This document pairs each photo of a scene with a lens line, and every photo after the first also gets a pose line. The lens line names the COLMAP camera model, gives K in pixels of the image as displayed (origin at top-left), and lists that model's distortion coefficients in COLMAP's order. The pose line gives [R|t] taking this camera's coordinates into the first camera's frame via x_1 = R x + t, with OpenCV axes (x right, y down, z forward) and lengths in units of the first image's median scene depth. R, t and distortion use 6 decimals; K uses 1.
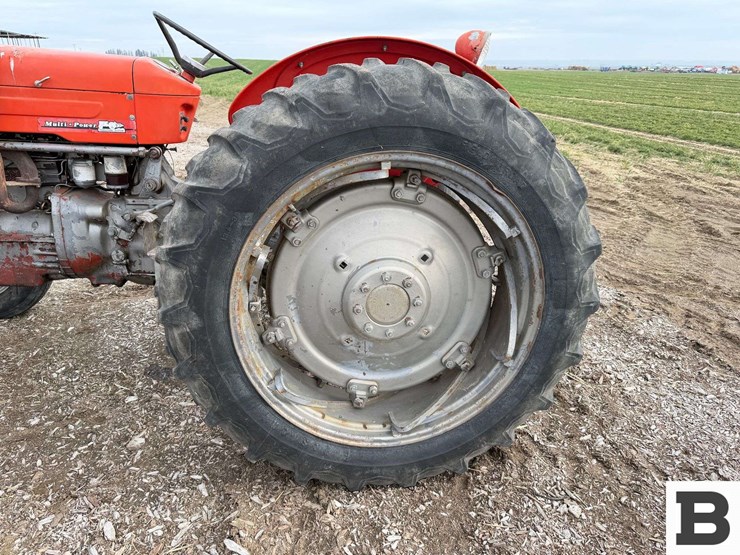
lens RADIAL K [[520.5, 0, 370.3], [0, 520.5, 273.2], [0, 0, 1]] dist [0.071779, -0.086929]
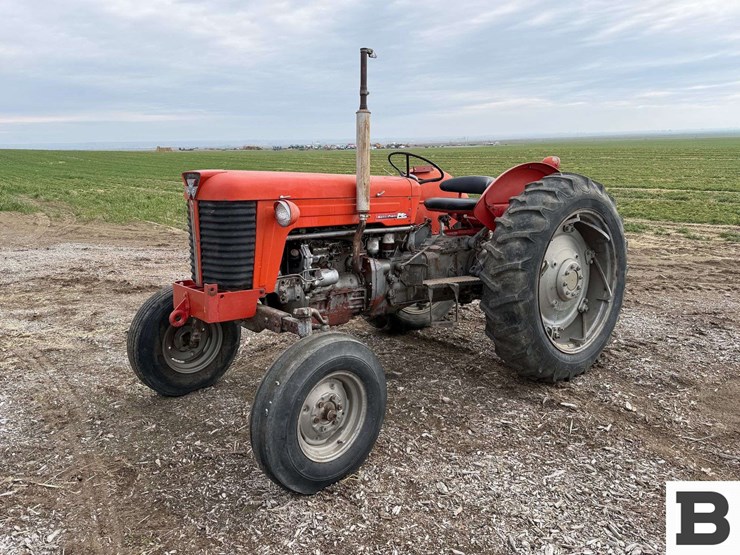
lens RADIAL K [[572.5, 0, 360.9], [0, 572.5, 261.6], [0, 0, 1]] dist [0.086702, 0.000129]
pose [[0.852819, -0.131358, 0.505416, -1.595161], [0.218527, 0.968798, -0.116944, 0.063251], [-0.474285, 0.210179, 0.854914, -0.530896]]
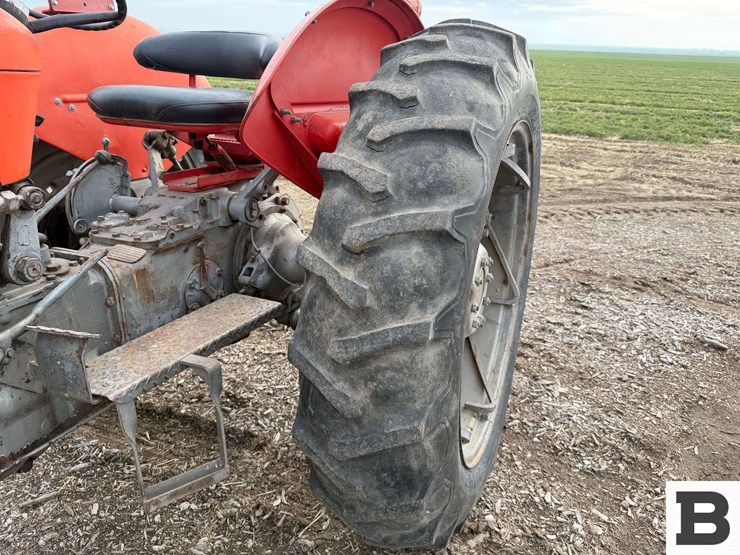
lens RADIAL K [[520.5, 0, 370.3], [0, 520.5, 273.2], [0, 0, 1]] dist [0.071779, -0.086929]
pose [[0.522736, -0.334592, 0.784089, -0.663925], [0.287435, 0.935077, 0.207395, -0.184906], [-0.802576, 0.116961, 0.584971, 0.516640]]
